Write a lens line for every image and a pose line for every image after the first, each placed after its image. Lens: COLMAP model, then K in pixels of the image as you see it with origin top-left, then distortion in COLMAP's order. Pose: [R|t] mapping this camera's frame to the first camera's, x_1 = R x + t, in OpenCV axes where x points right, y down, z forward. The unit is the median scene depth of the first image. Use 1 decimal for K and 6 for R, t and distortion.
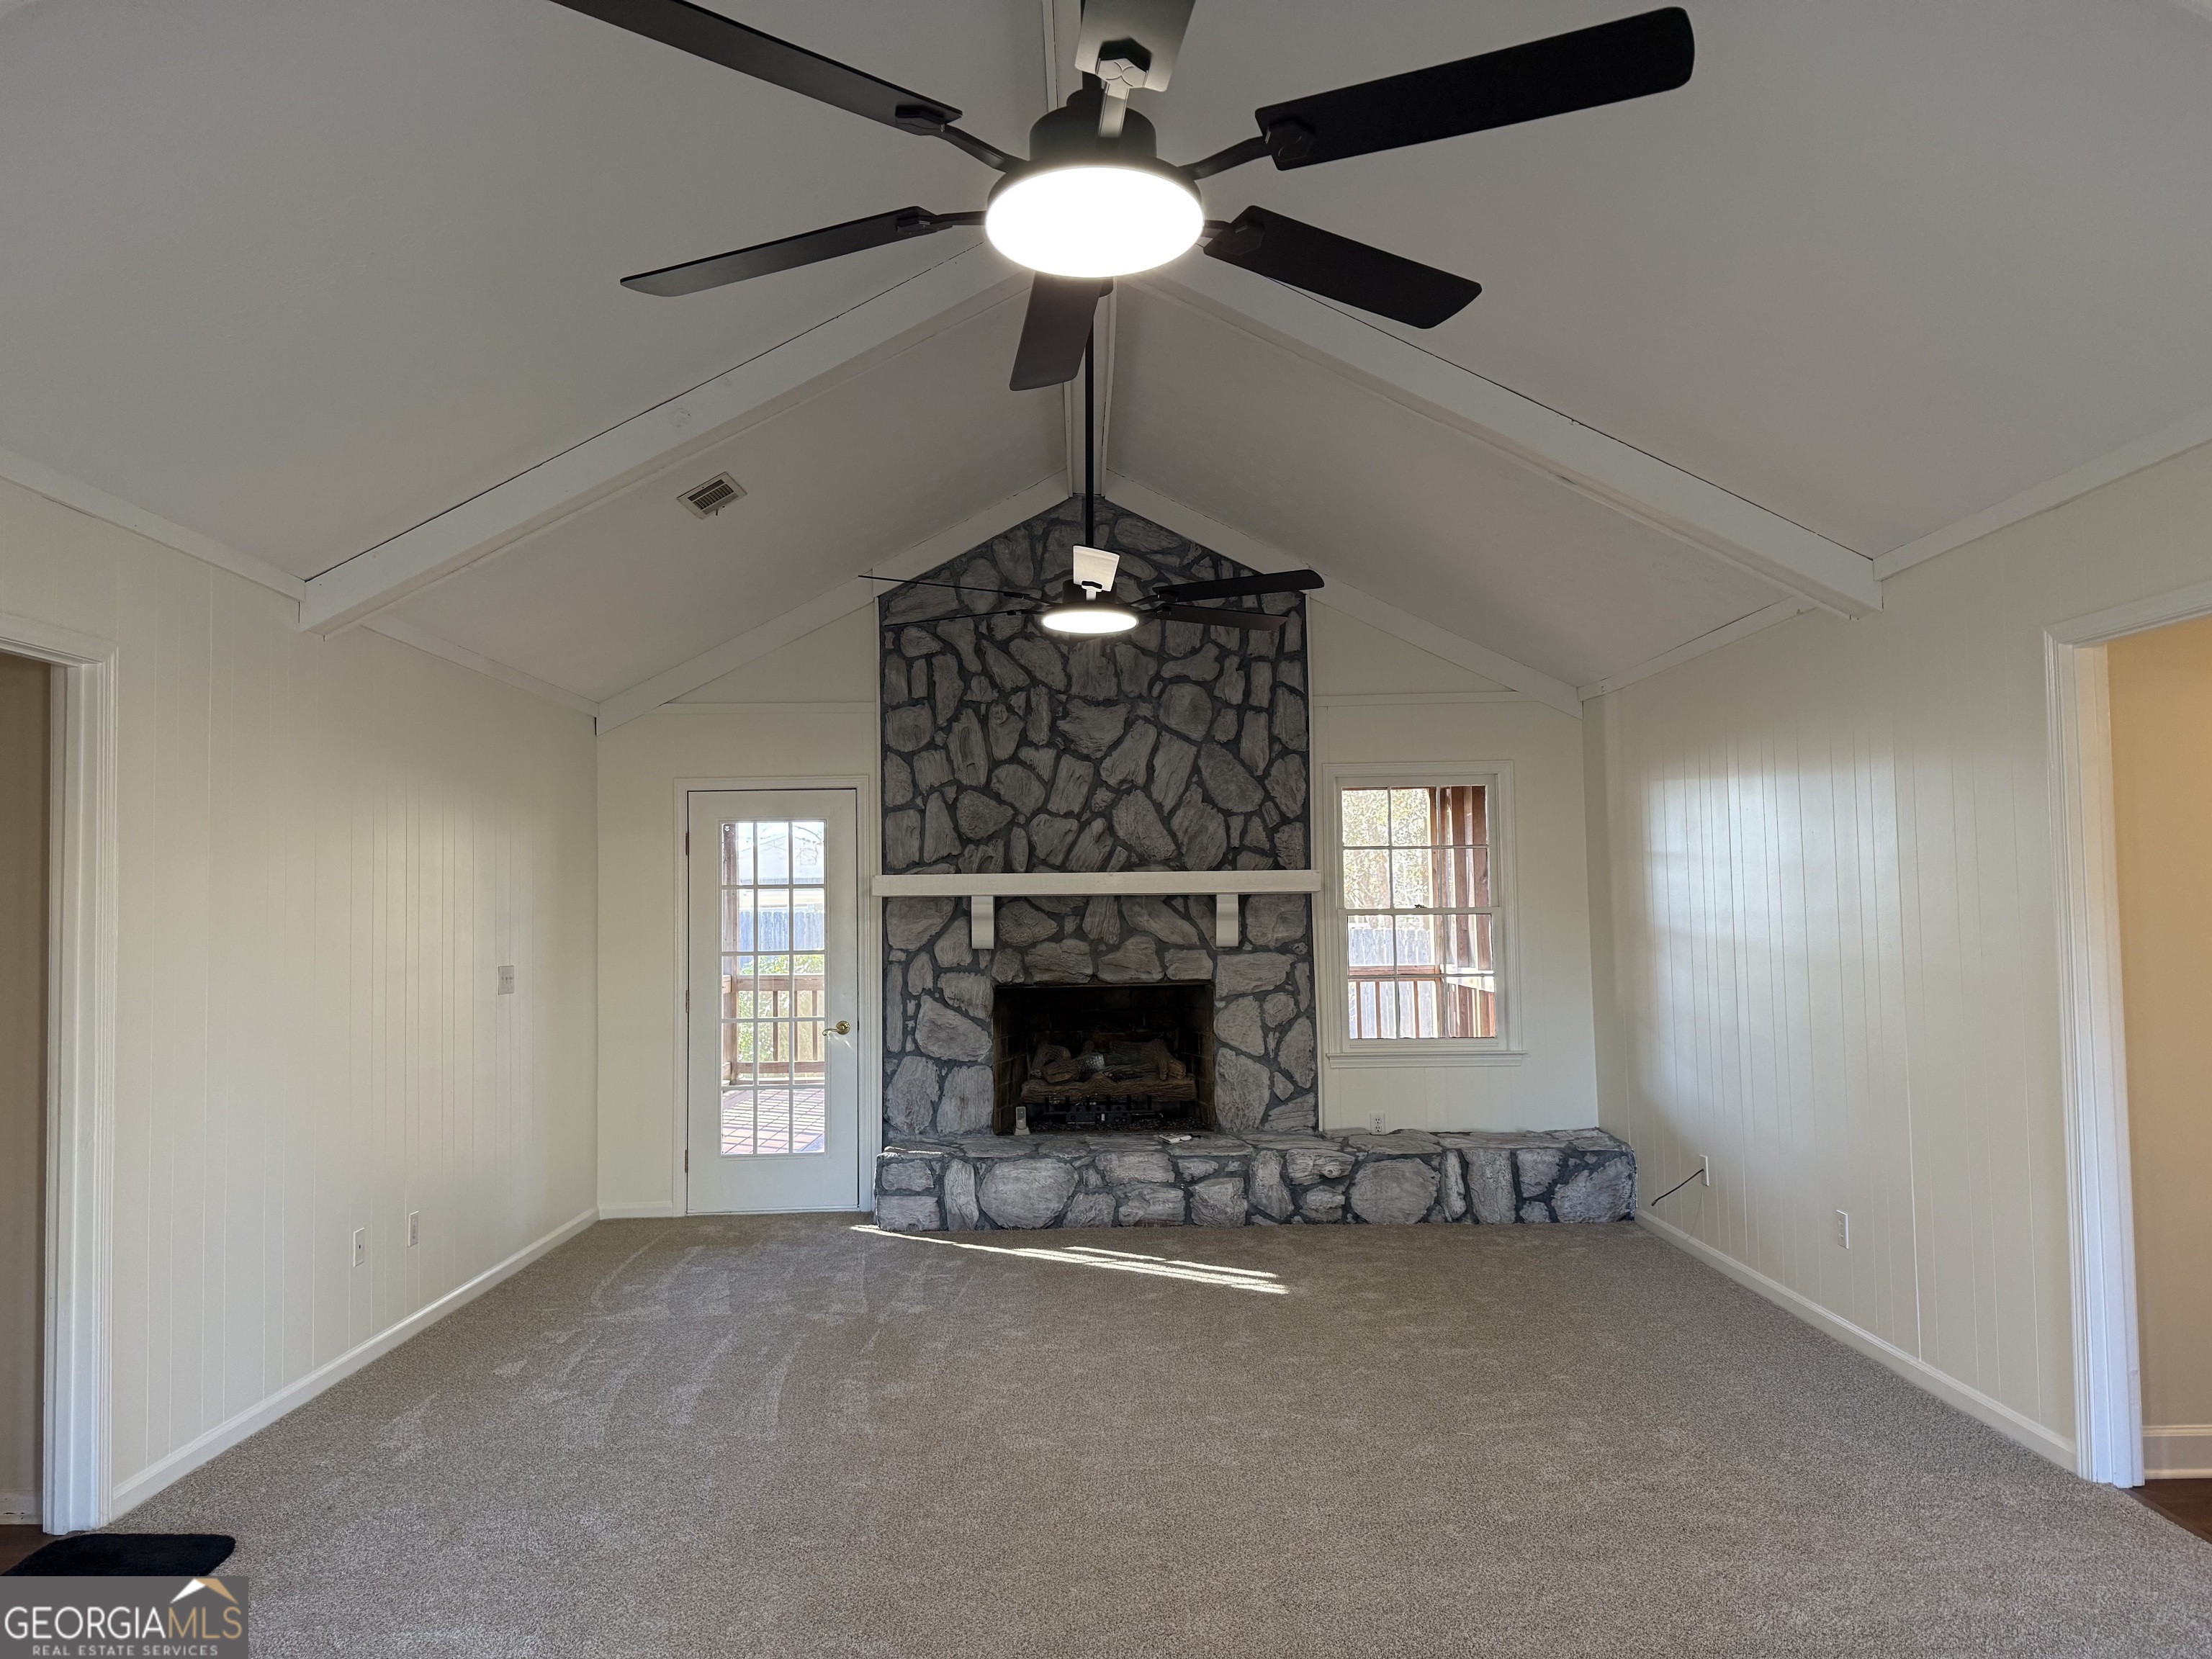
lens RADIAL K [[1541.1, 0, 1103.5], [0, 1541.1, 836.7], [0, 0, 1]] dist [0.175496, -0.398473]
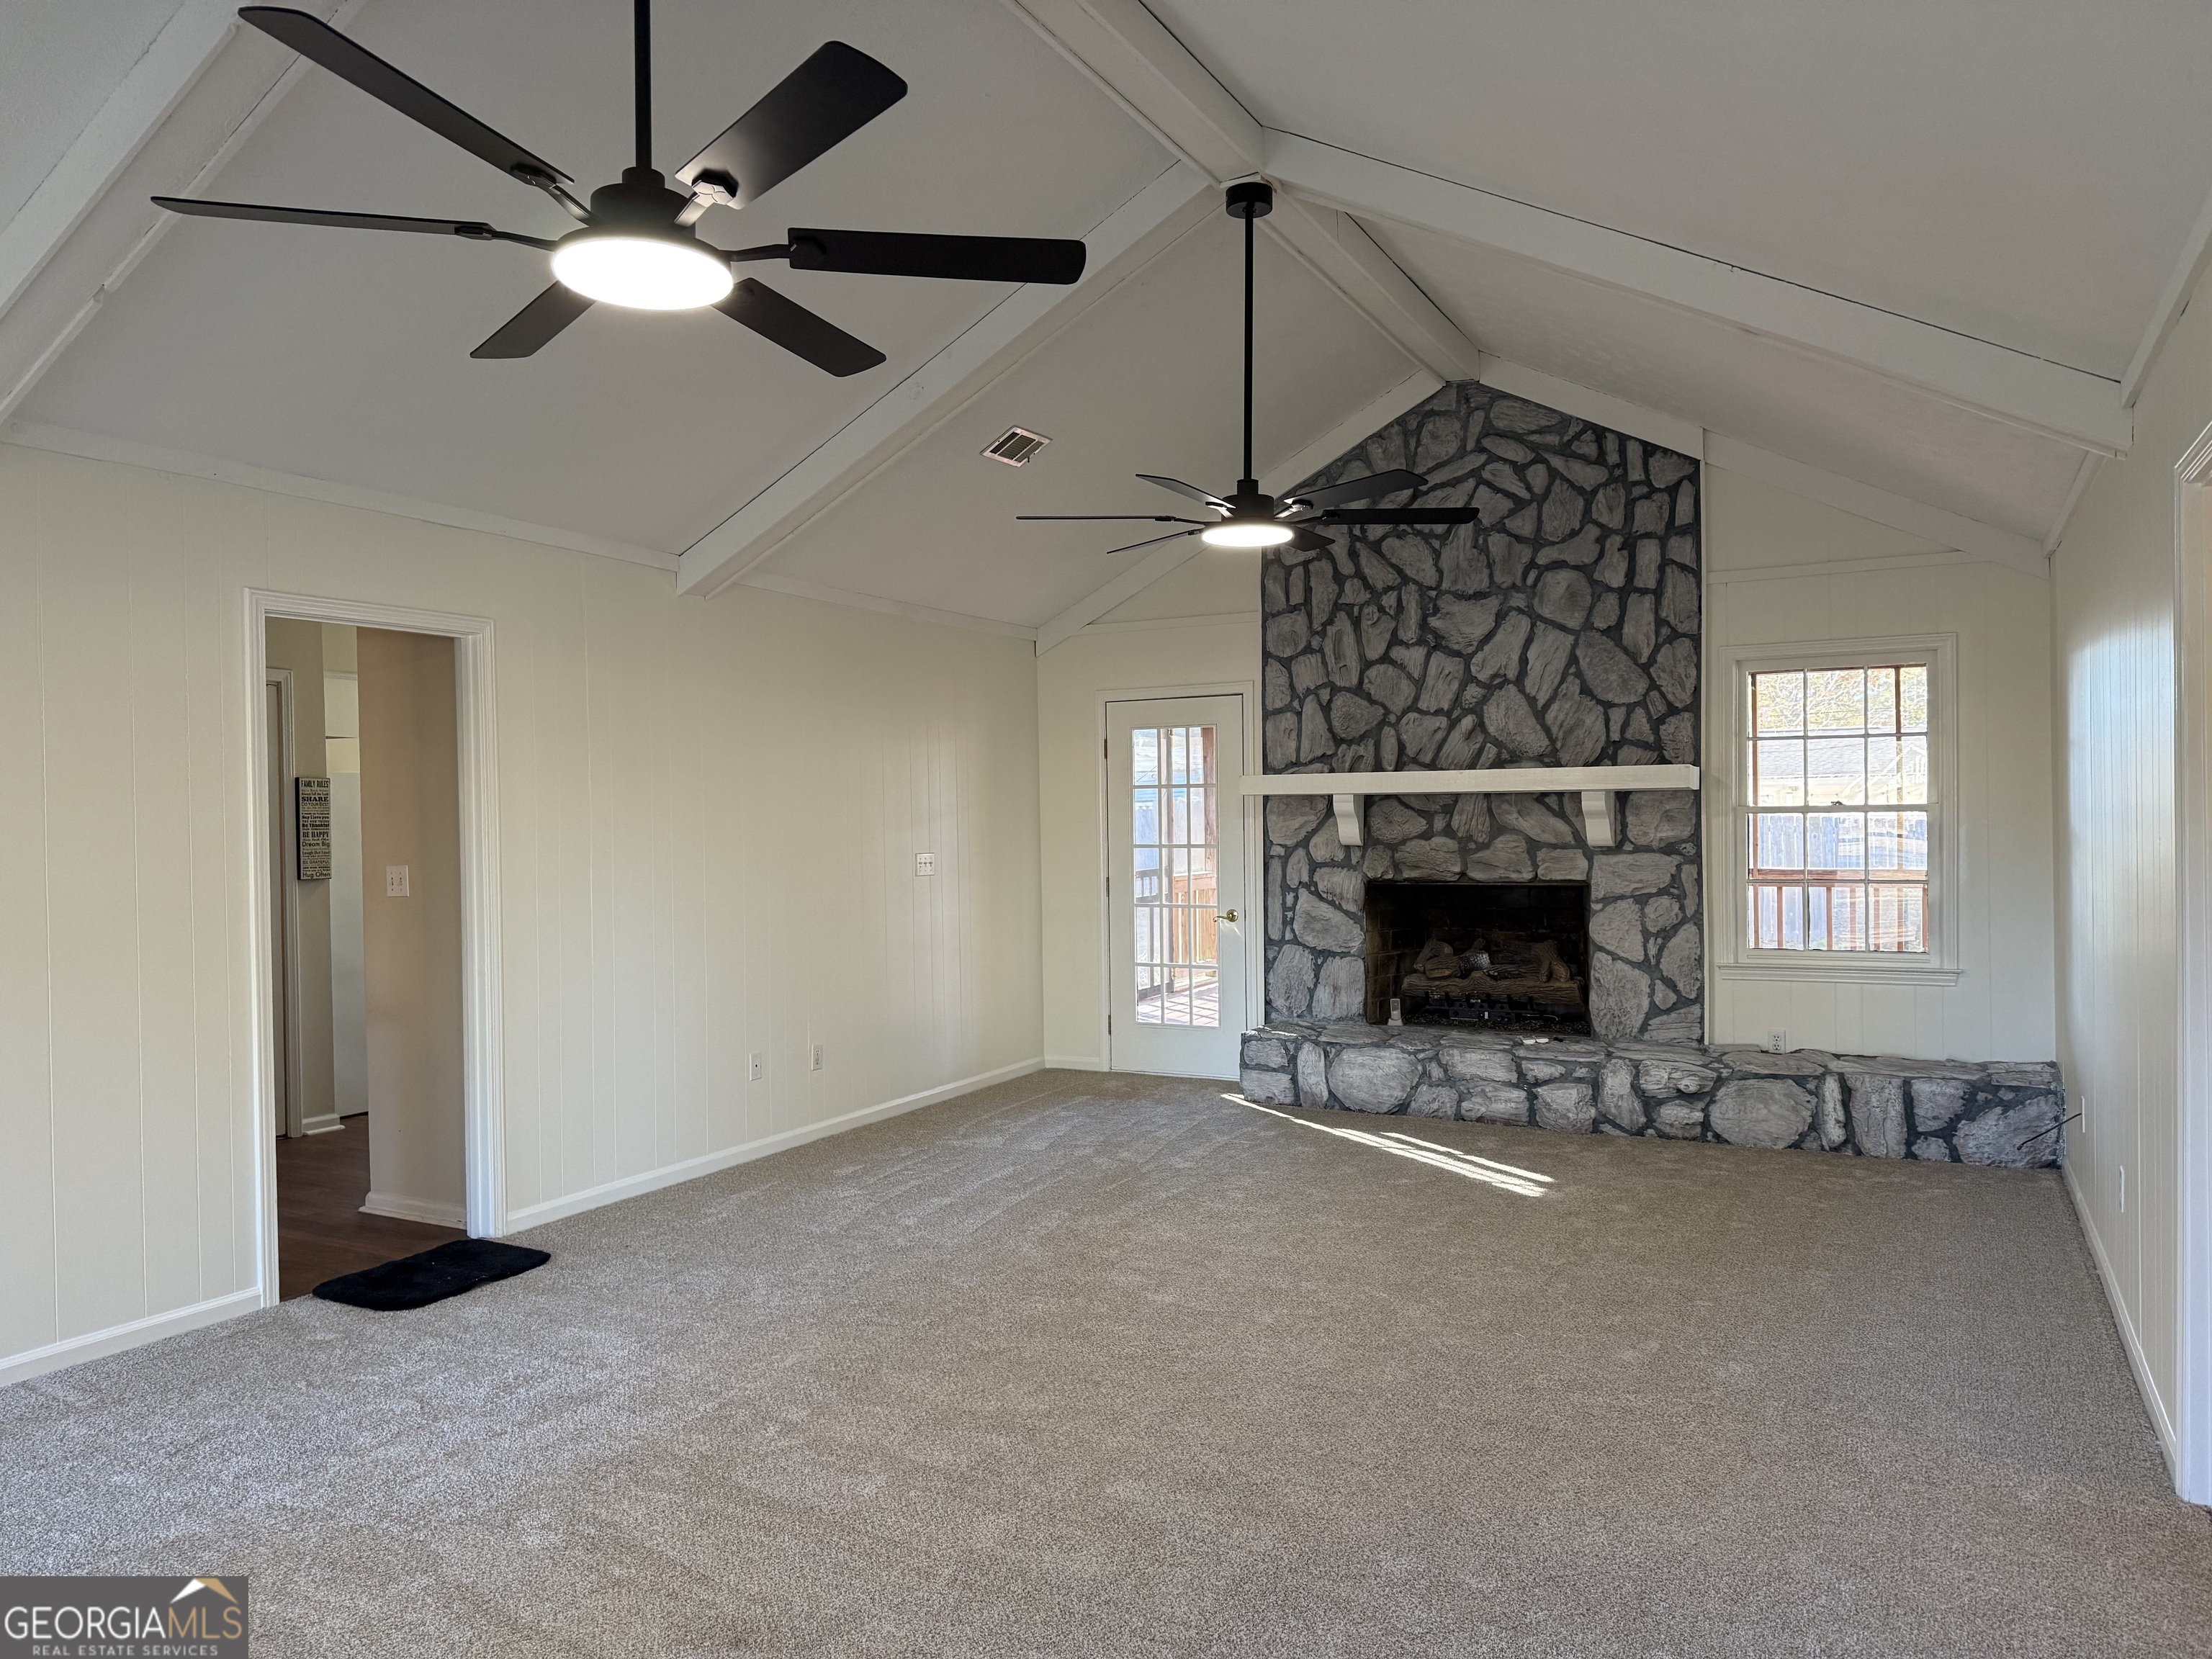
lens RADIAL K [[1541.1, 0, 1103.5], [0, 1541.1, 836.7], [0, 0, 1]] dist [0.175496, -0.398473]
pose [[0.876118, 0.009967, -0.481994, 0.273420], [0.023252, 0.997749, 0.062896, -0.002239], [0.481536, -0.066312, 0.873914, 0.013913]]
